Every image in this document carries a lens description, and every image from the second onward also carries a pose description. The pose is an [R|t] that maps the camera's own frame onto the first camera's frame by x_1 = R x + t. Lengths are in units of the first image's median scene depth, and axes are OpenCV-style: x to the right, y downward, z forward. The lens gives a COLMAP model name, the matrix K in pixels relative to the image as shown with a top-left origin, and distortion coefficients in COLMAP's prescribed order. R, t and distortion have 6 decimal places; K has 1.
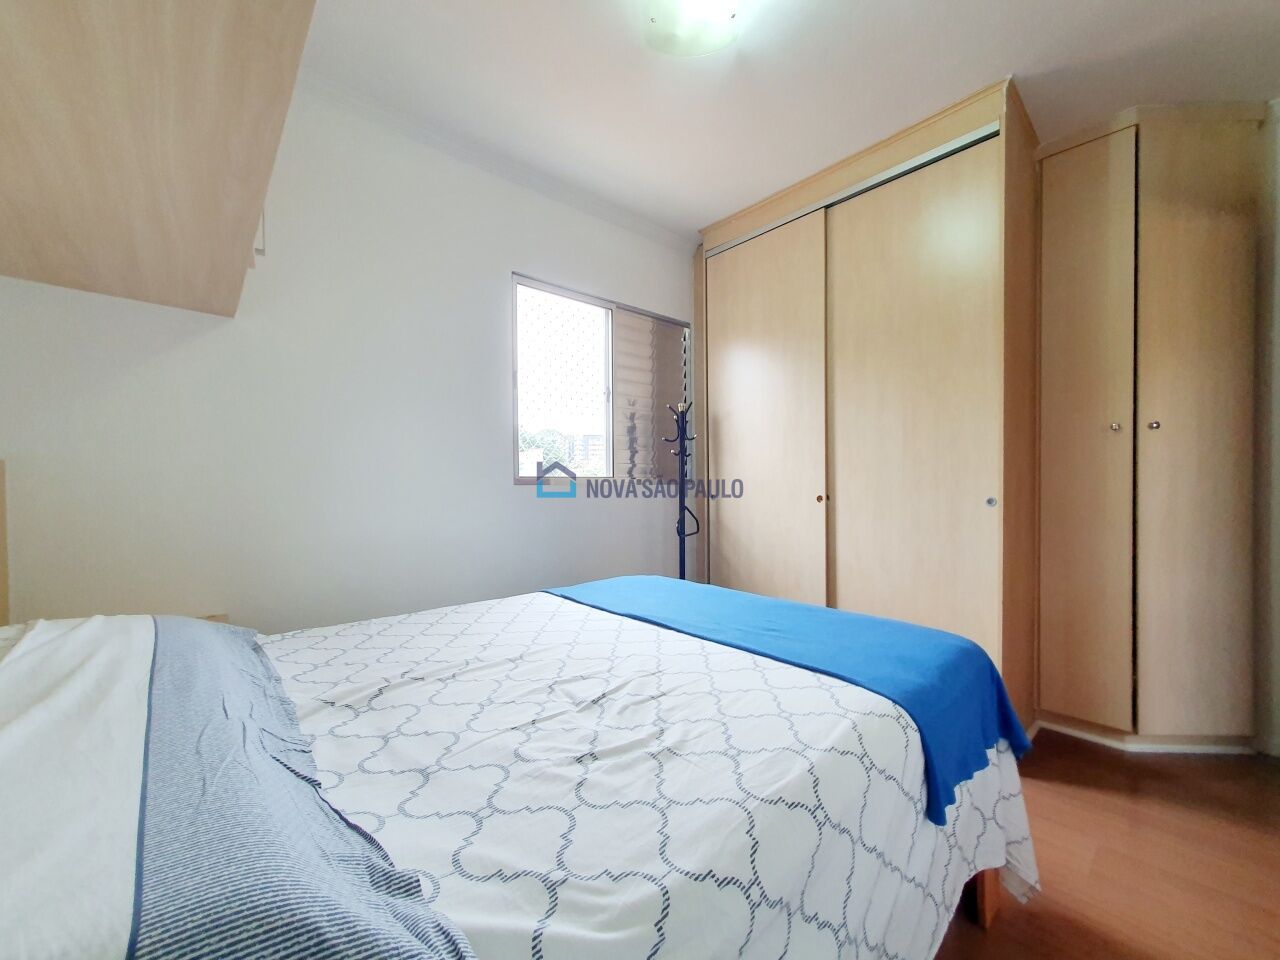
lens RADIAL K [[506.9, 0, 642.6], [0, 506.9, 487.3], [0, 0, 1]] dist [0.001134, -0.000215]
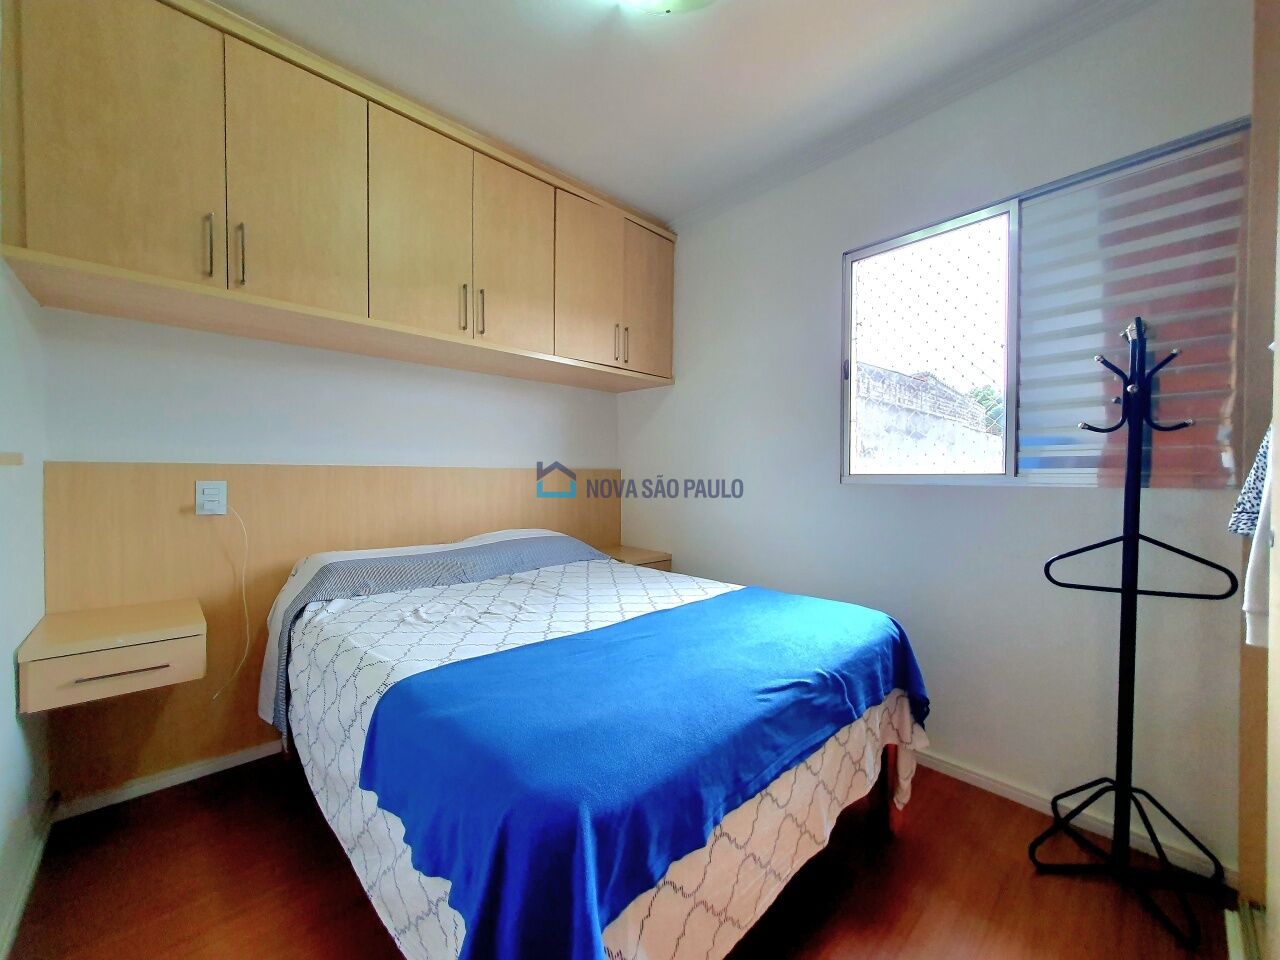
lens RADIAL K [[506.9, 0, 642.6], [0, 506.9, 487.3], [0, 0, 1]] dist [0.001134, -0.000215]
pose [[0.028035, 0.012681, -0.999527, 1.425659], [-0.006485, 0.999901, 0.012503, -0.019530], [0.999586, 0.006131, 0.028114, 1.312628]]
